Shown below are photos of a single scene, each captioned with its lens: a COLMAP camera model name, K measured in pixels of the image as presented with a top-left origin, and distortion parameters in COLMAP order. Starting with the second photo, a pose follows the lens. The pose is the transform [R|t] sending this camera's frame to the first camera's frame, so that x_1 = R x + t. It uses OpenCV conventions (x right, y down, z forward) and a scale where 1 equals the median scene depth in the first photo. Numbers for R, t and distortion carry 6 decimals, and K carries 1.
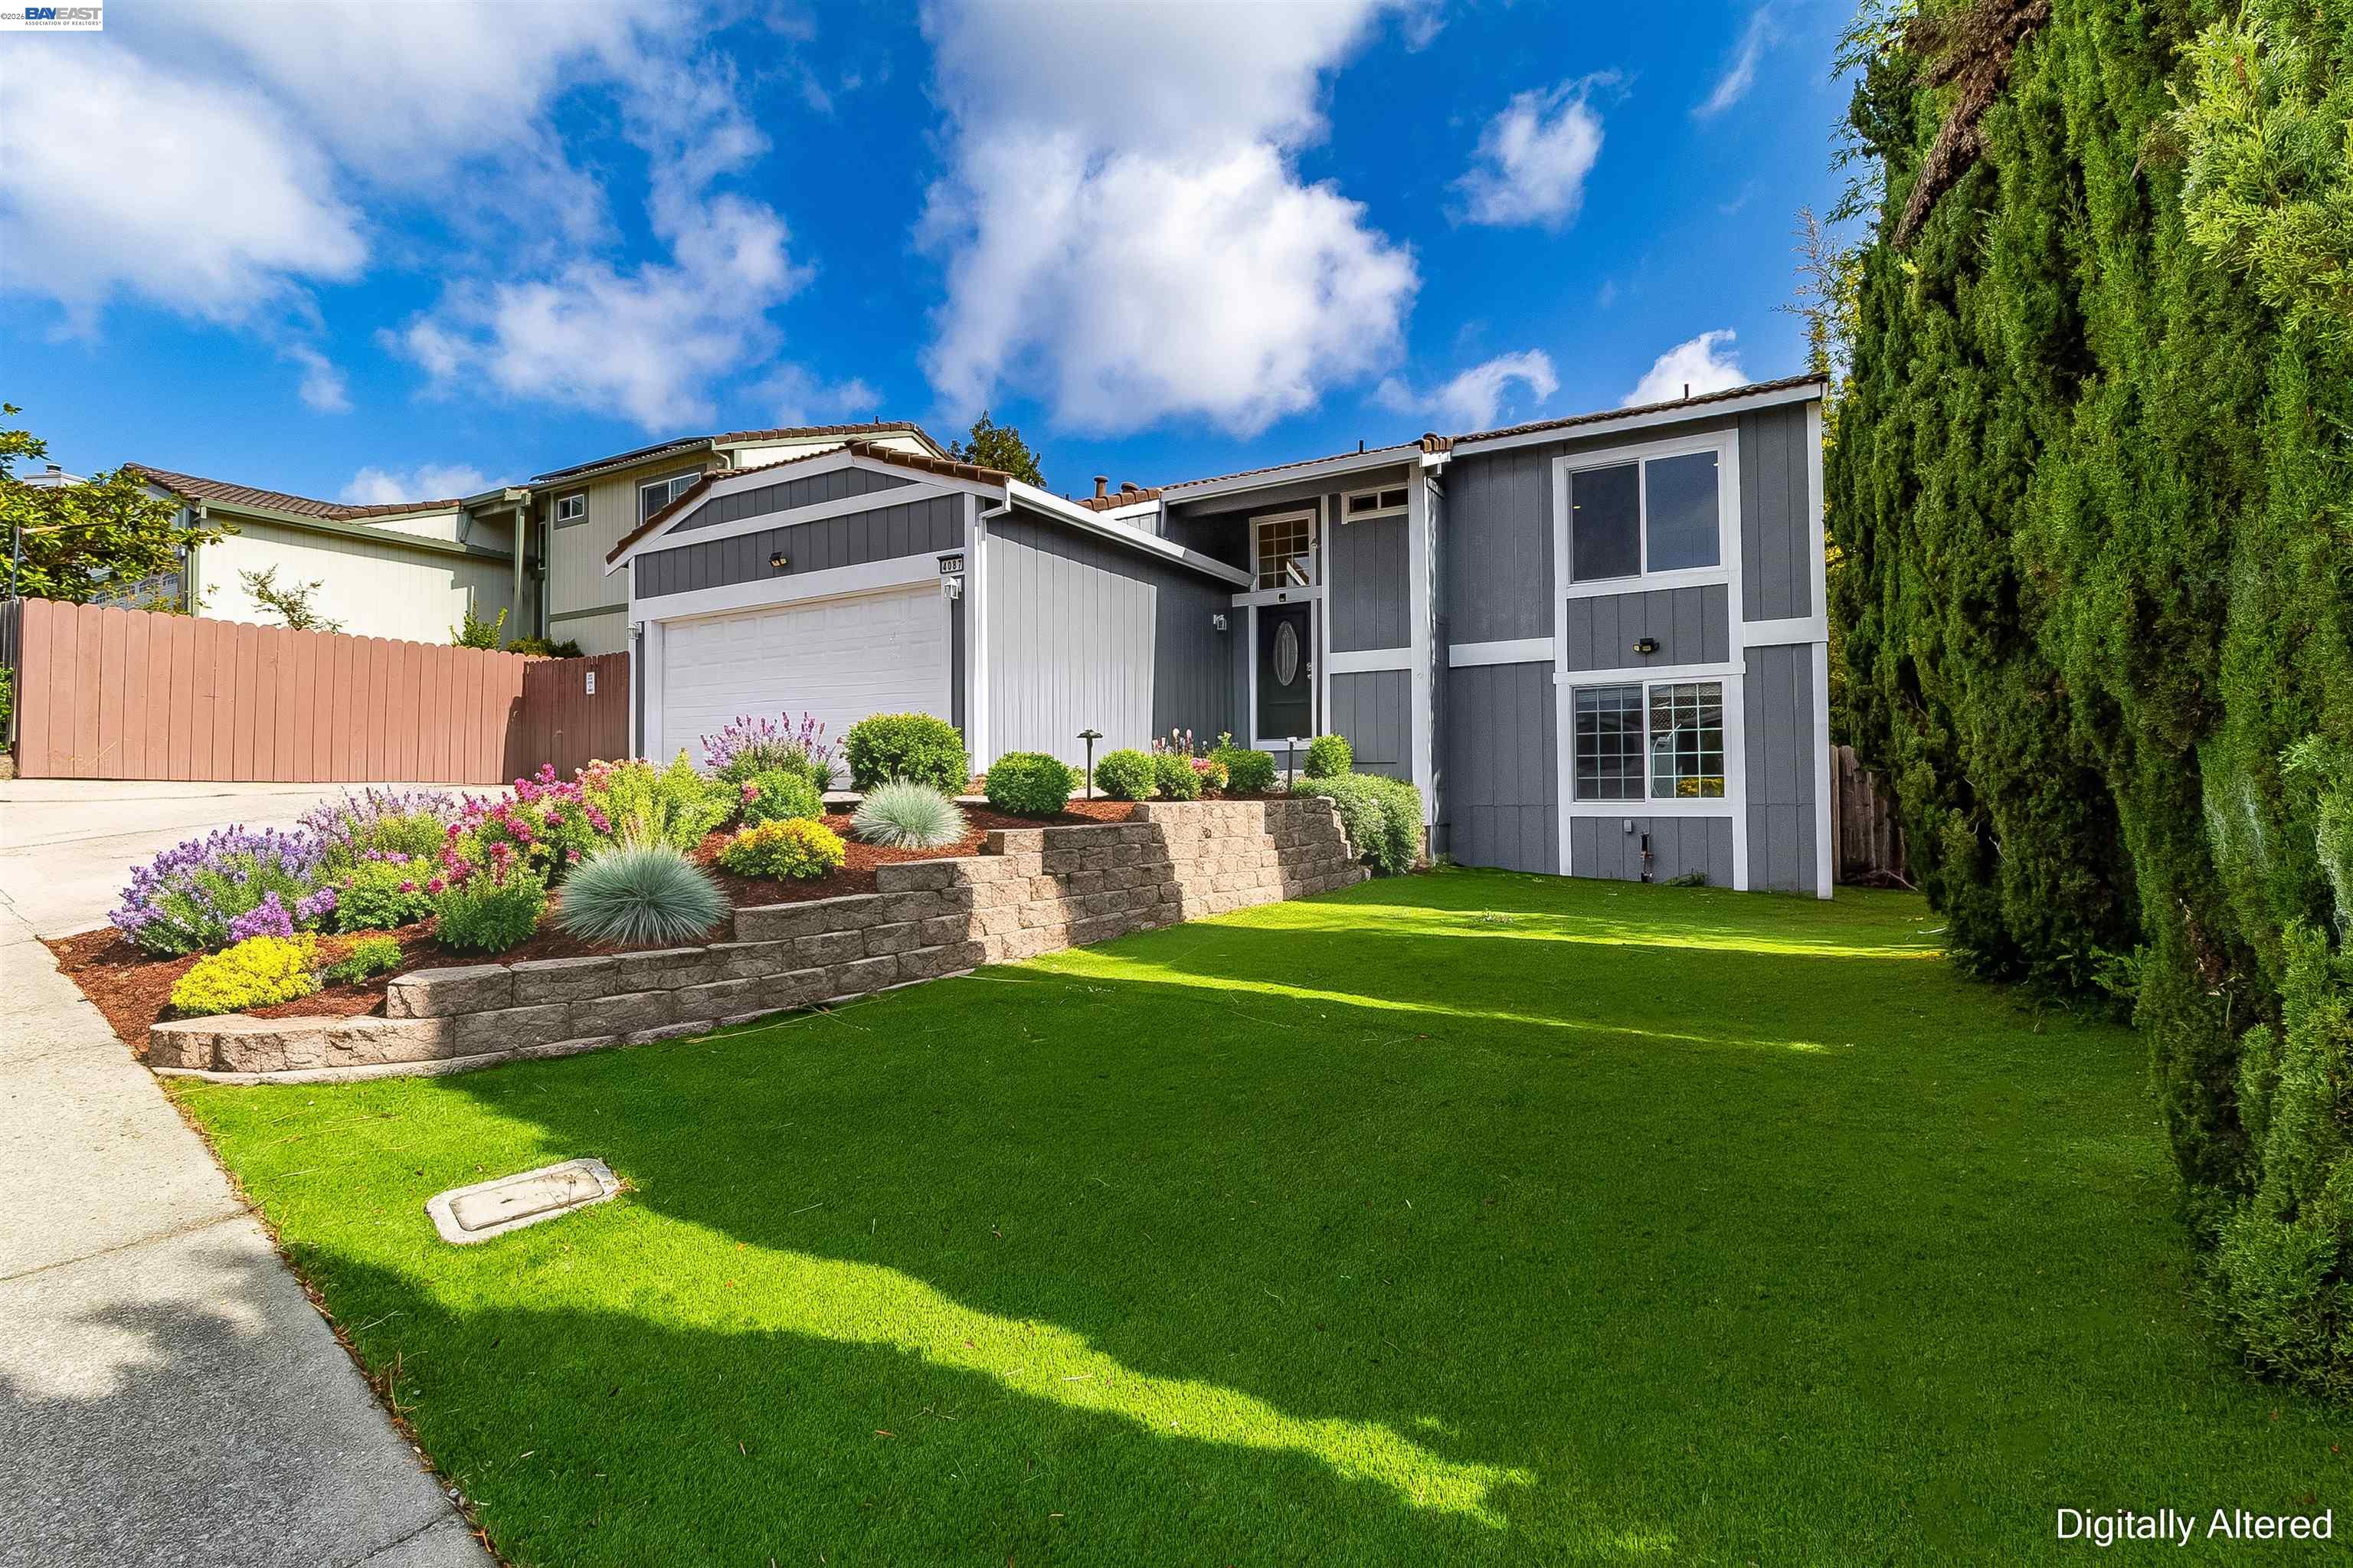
lens RADIAL K [[1089.4, 0, 1172.7], [0, 1089.4, 776.7], [0, 0, 1]] dist [-0.014965, -0.000225]
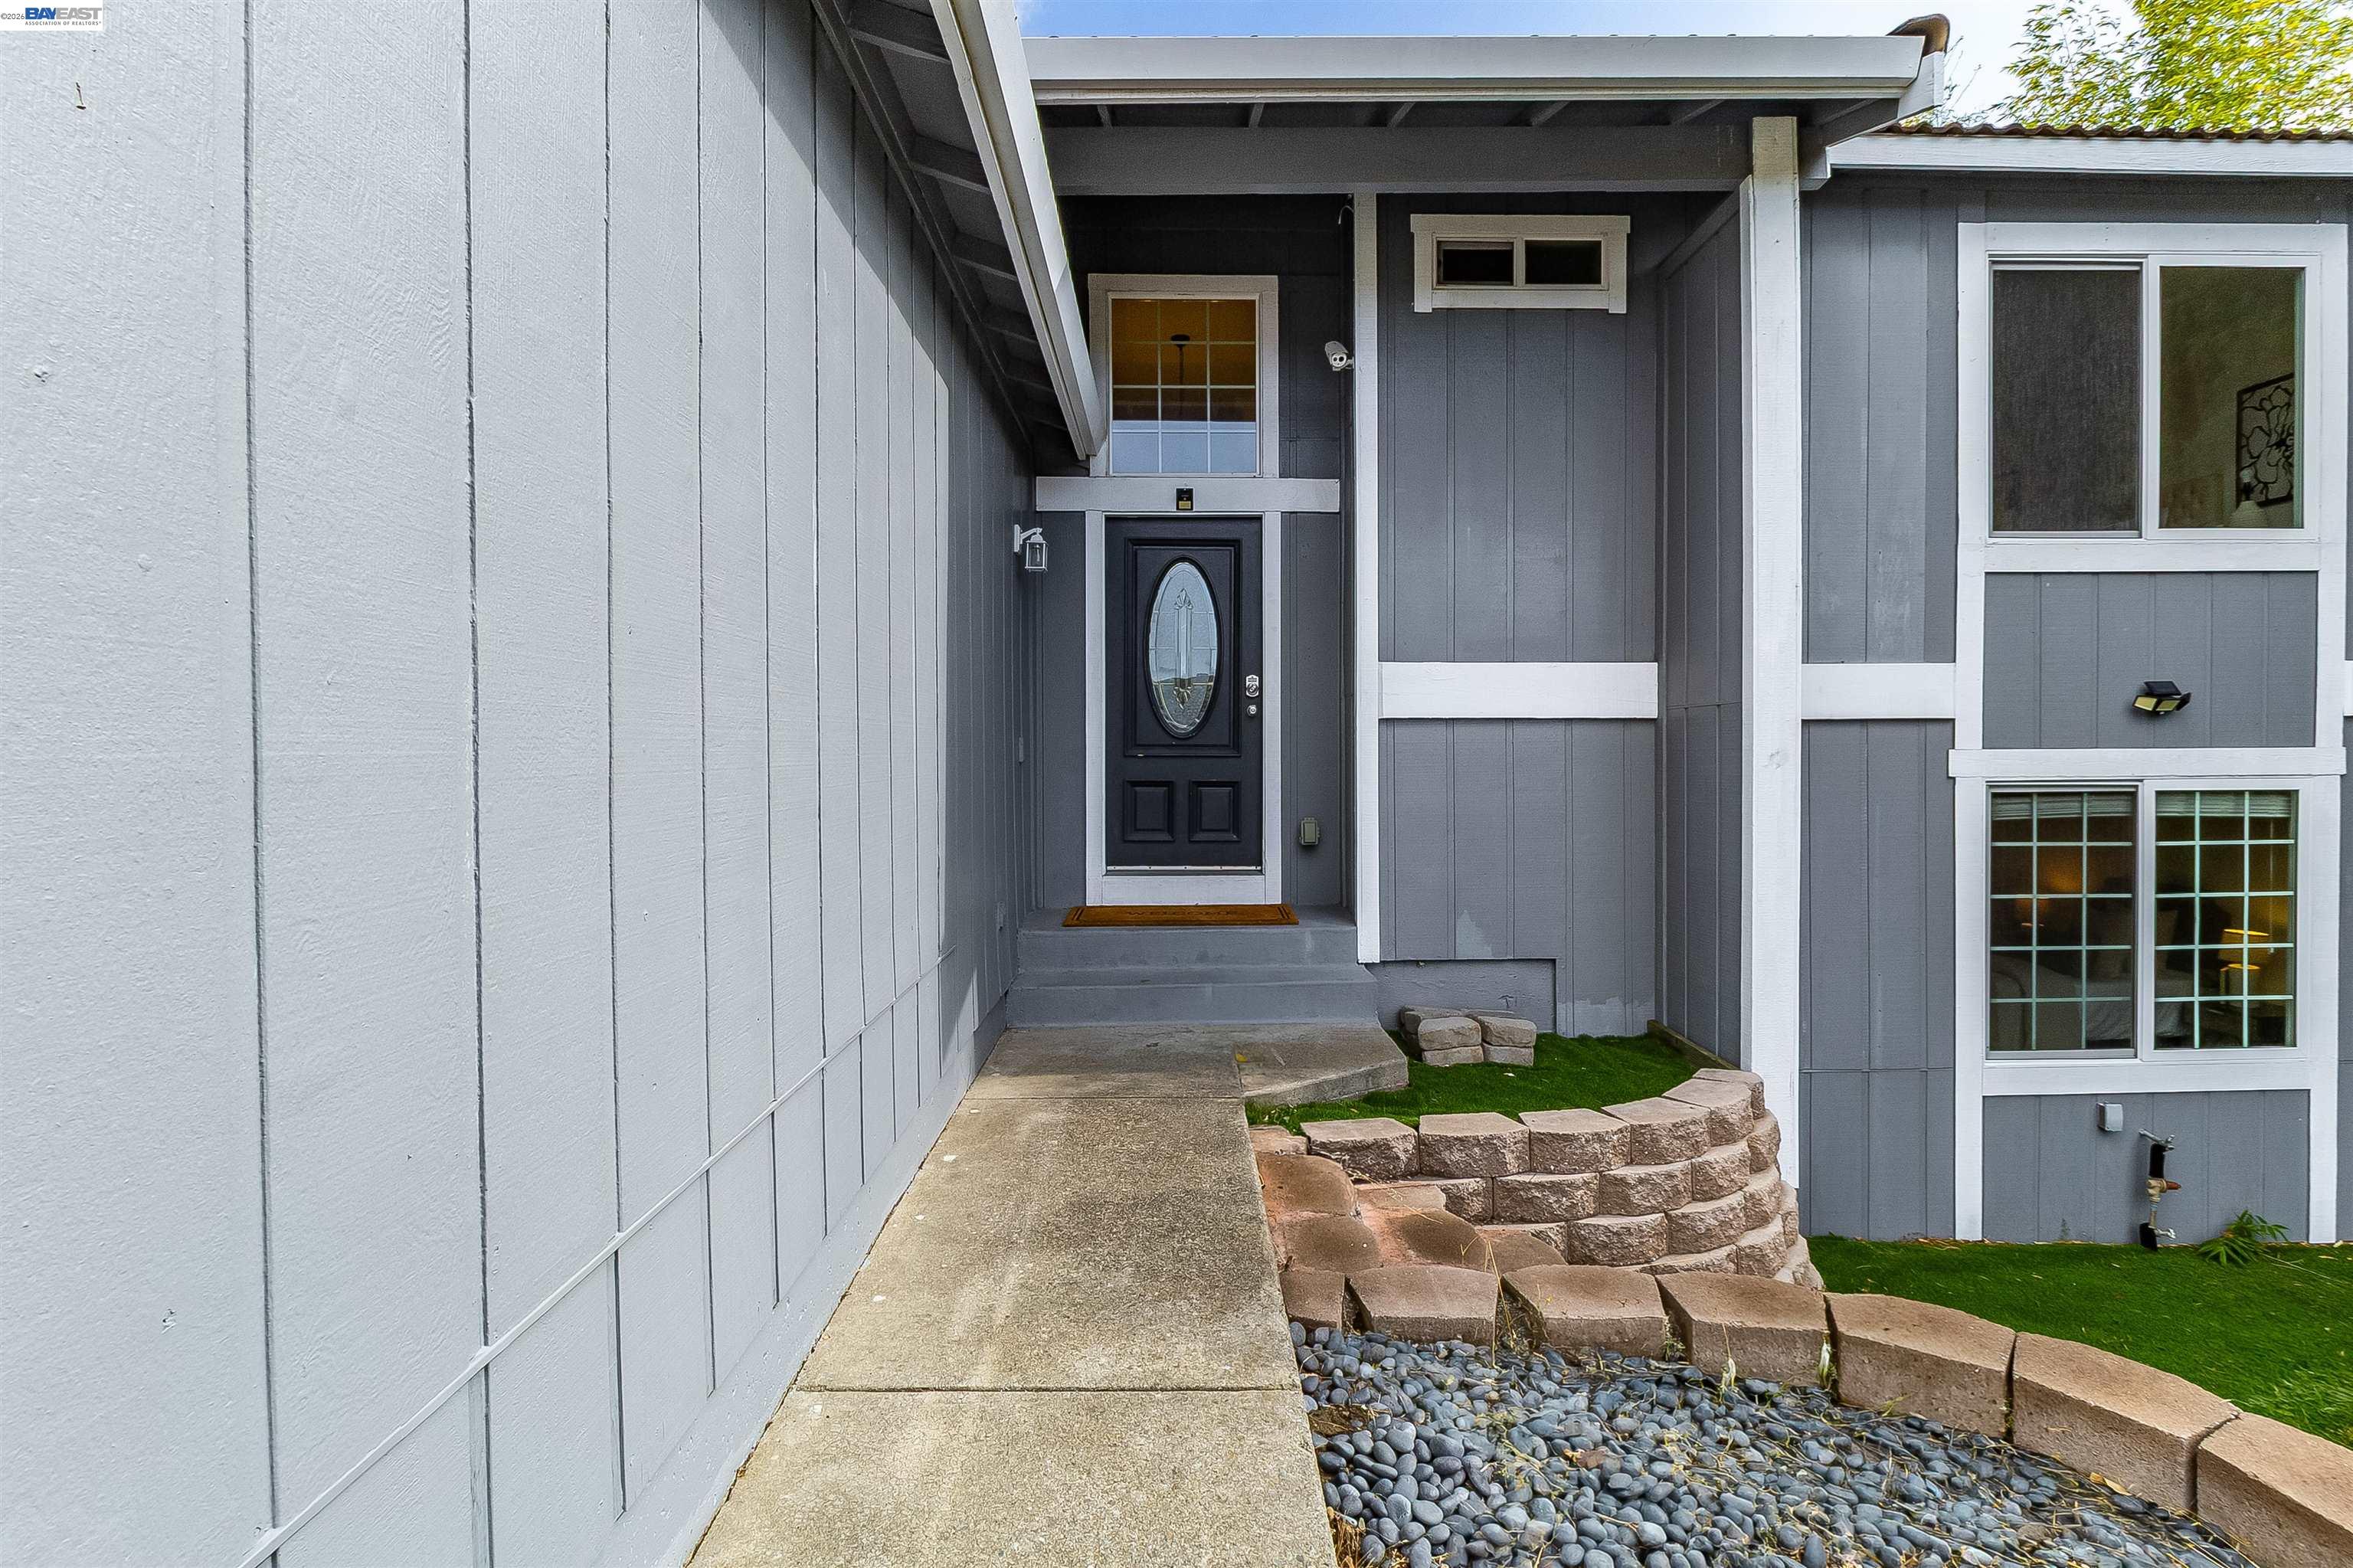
lens RADIAL K [[1089.4, 0, 1172.7], [0, 1089.4, 776.7], [0, 0, 1]] dist [-0.014965, -0.000225]
pose [[0.862646, -0.008611, 0.505736, -0.111973], [-0.011524, 0.999261, 0.036670, -0.097546], [-0.505678, -0.037462, 0.861909, 0.801923]]
